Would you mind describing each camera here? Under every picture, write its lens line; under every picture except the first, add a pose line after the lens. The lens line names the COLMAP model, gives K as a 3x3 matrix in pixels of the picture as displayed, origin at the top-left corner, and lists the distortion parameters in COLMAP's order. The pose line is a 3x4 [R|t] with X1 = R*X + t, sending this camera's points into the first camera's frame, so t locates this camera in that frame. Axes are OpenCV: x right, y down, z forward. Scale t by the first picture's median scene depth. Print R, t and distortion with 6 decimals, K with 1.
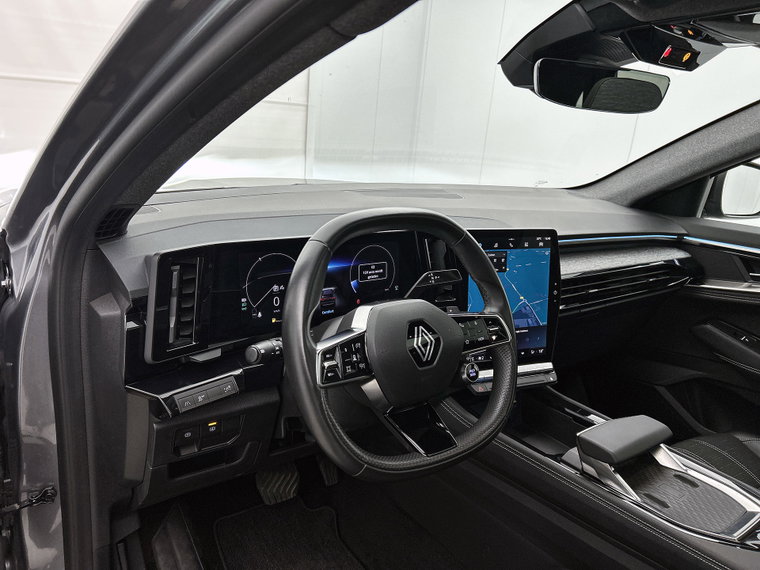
lens RADIAL K [[561.3, 0, 380.0], [0, 561.3, 285.0], [0, 0, 1]] dist [0.042926, -0.048245]
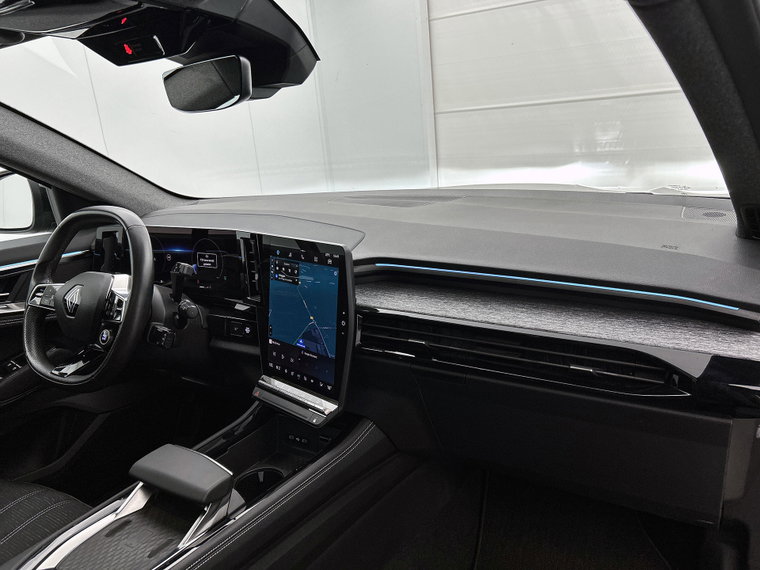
lens RADIAL K [[556.3, 0, 381.6], [0, 556.3, 262.1], [0, 0, 1]] dist [0.046623, -0.000933]
pose [[0.379137, 0.120661, -0.917440, 1.103616], [-0.163387, 0.984613, 0.061976, -0.138443], [0.910802, 0.126401, 0.393018, 0.748338]]
